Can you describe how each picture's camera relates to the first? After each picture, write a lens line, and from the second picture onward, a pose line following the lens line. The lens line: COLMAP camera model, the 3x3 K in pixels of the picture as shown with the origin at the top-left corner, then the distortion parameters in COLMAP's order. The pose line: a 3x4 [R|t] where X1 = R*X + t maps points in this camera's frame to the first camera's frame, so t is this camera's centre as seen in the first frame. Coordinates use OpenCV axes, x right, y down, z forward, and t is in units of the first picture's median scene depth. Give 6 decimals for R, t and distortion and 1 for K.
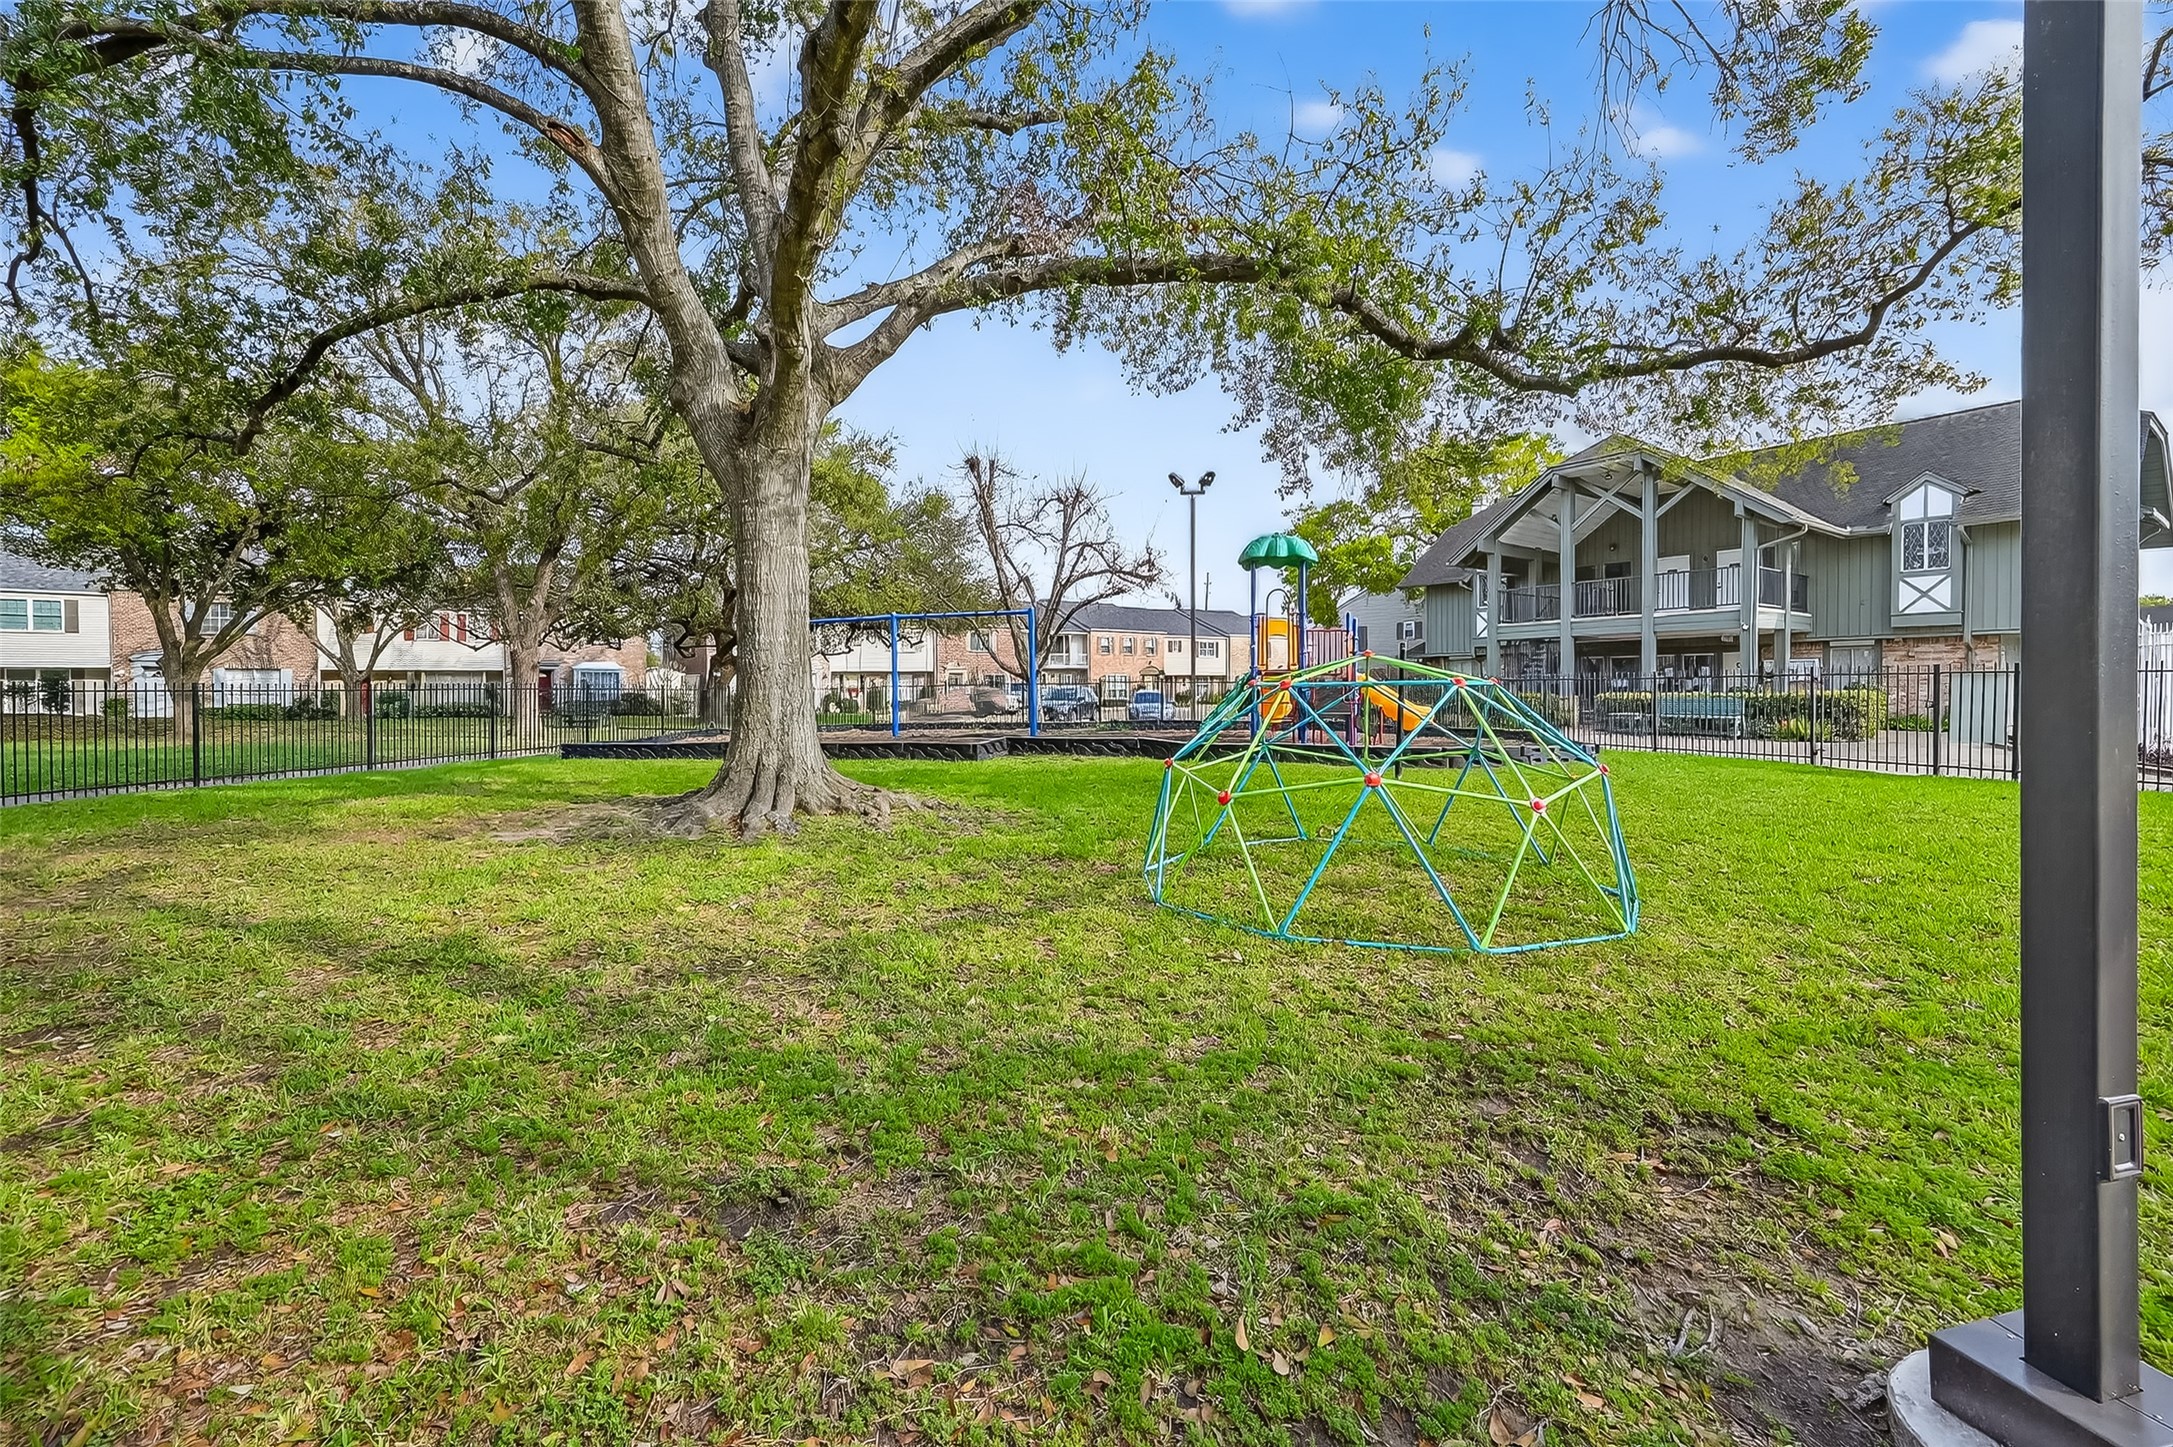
lens RADIAL K [[869.6, 0, 1089.4], [0, 869.6, 714.2], [0, 0, 1]] dist [0.001400, 0.000170]
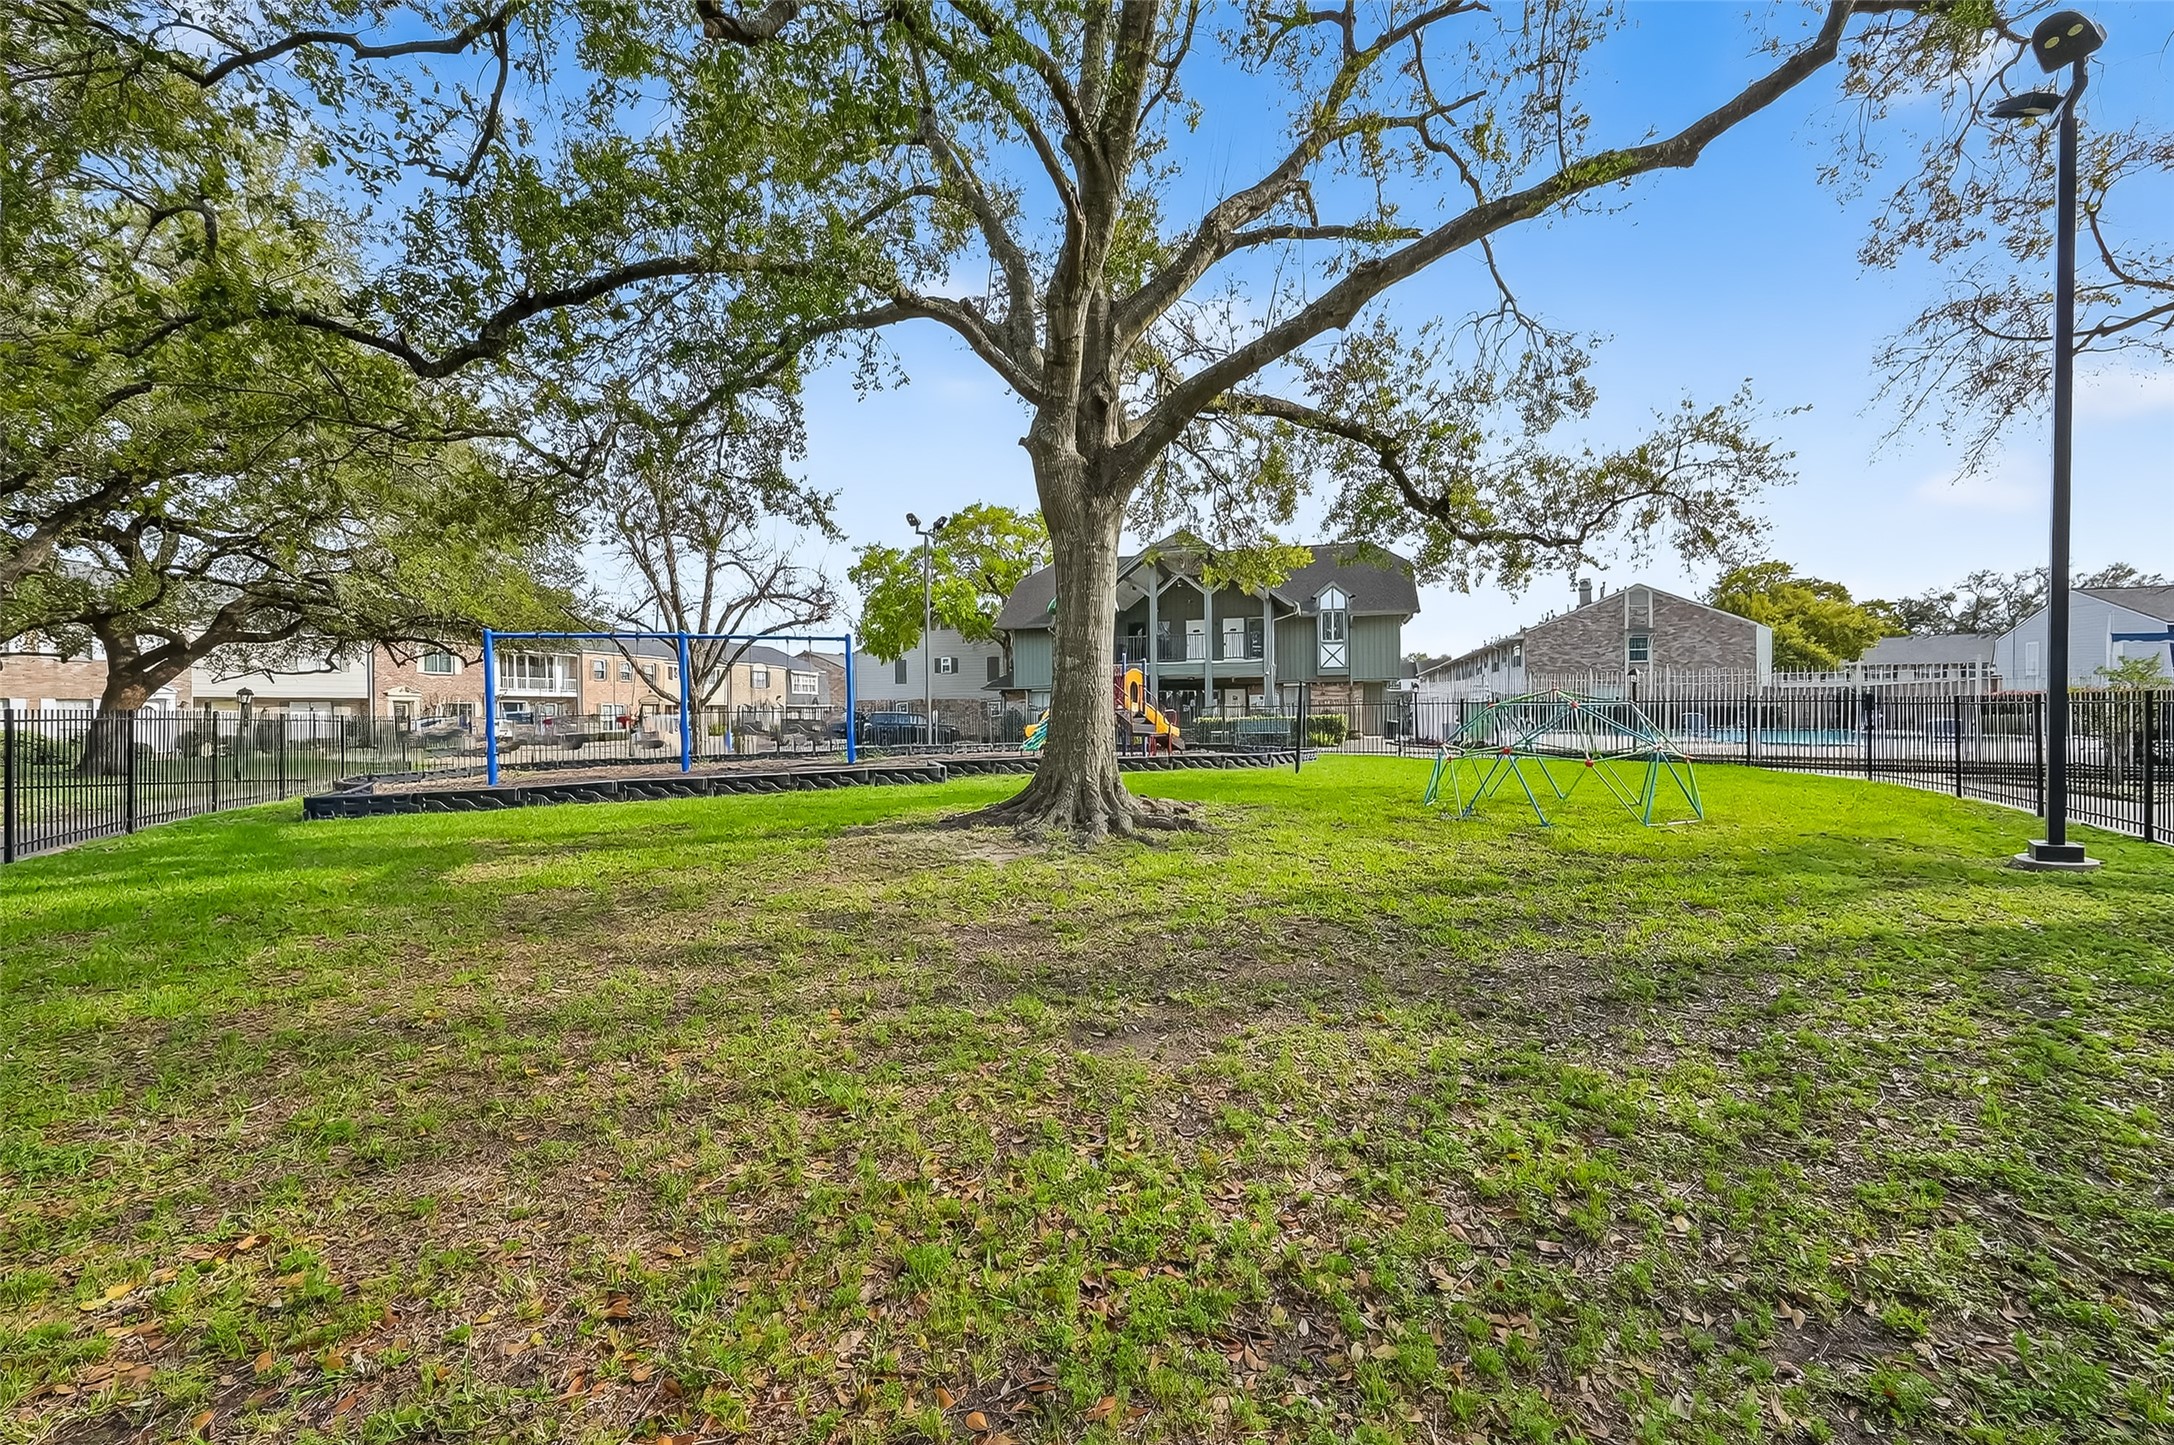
lens RADIAL K [[870.0, 0, 1089.9], [0, 870.0, 713.2], [0, 0, 1]] dist [0.001400, 0.000170]
pose [[0.767182, -0.002480, 0.641424, -0.403509], [0.026145, 0.999282, -0.027408, 0.001376], [-0.640896, 0.037797, 0.766697, 0.053731]]
